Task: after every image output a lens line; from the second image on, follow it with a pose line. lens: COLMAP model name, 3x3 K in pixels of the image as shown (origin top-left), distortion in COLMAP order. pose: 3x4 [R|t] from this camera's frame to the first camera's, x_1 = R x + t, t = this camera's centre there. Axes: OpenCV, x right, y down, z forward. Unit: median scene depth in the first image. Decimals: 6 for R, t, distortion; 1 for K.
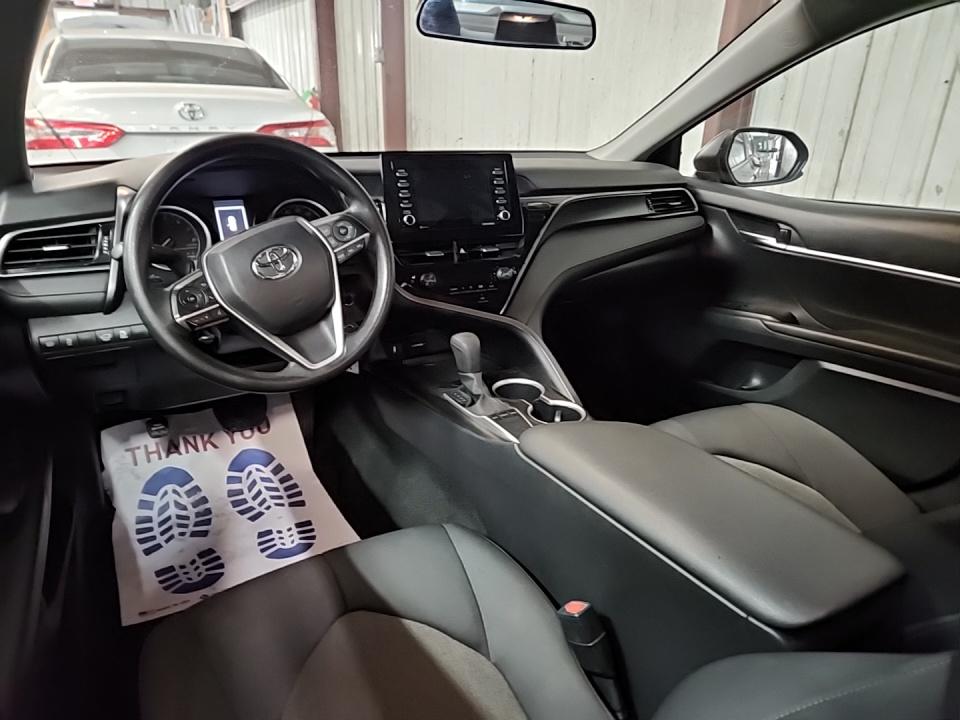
lens RADIAL K [[640.2, 0, 480.8], [0, 640.2, 353.5], [0, 0, 1]] dist [0.029406, -0.028020]
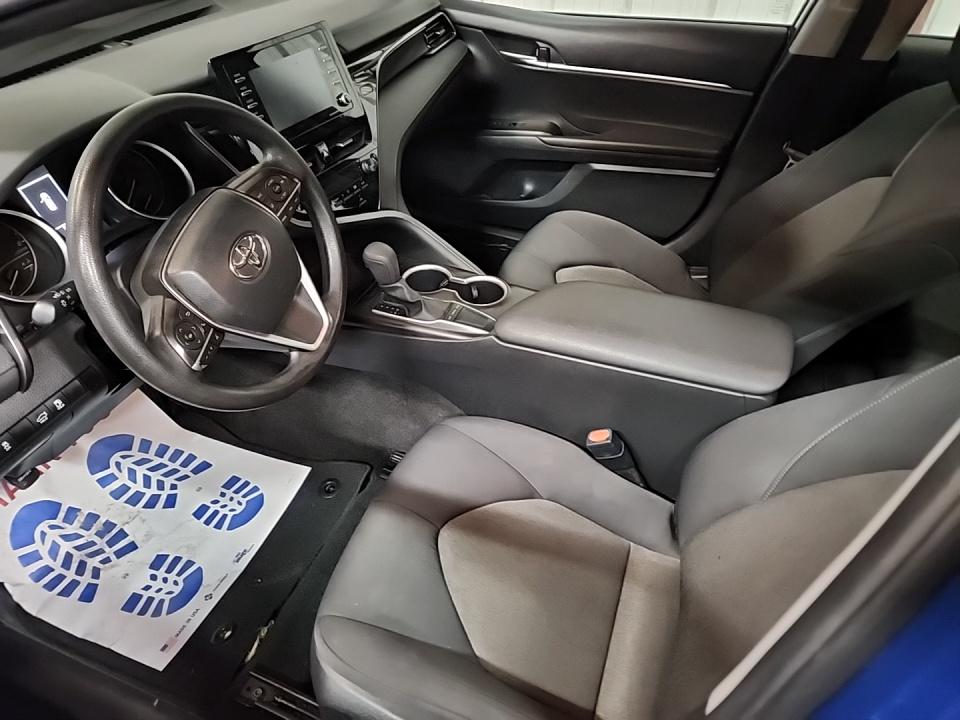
lens RADIAL K [[640.2, 0, 478.8], [0, 640.2, 365.9], [0, 0, 1]] dist [0.029406, -0.028020]
pose [[0.784248, -0.411974, 0.463931, -0.347410], [0.215983, 0.882242, 0.418331, -0.197214], [-0.581641, -0.227874, 0.780876, 0.084316]]
